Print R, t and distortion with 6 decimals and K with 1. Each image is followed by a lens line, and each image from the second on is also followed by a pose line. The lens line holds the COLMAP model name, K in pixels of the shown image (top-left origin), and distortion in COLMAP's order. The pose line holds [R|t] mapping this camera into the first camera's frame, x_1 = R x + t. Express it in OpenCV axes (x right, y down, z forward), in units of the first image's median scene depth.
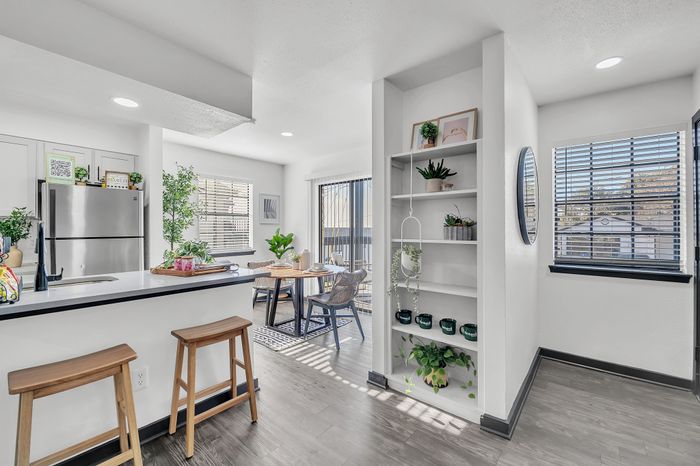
lens RADIAL K [[290.4, 0, 349.4], [0, 290.4, 230.2], [0, 0, 1]] dist [-0.015683, -0.000766]
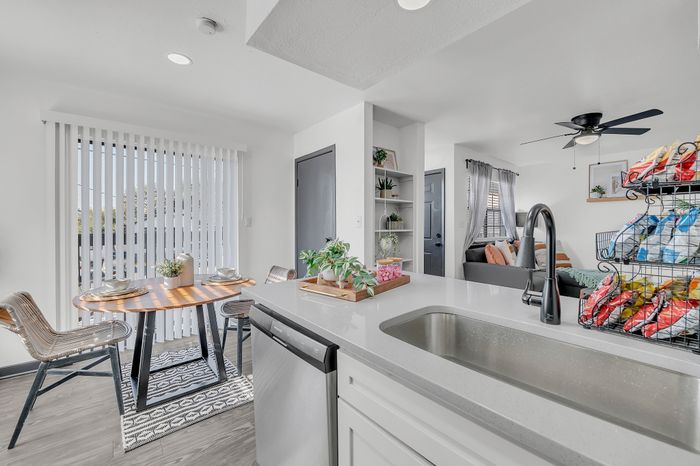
lens RADIAL K [[290.4, 0, 351.7], [0, 290.4, 230.5], [0, 0, 1]] dist [-0.015683, -0.000766]
pose [[0.173898, -0.027760, 0.984372, -1.188567], [0.006753, 0.999613, 0.026997, -0.005792], [-0.984740, 0.001953, 0.174018, 0.882644]]
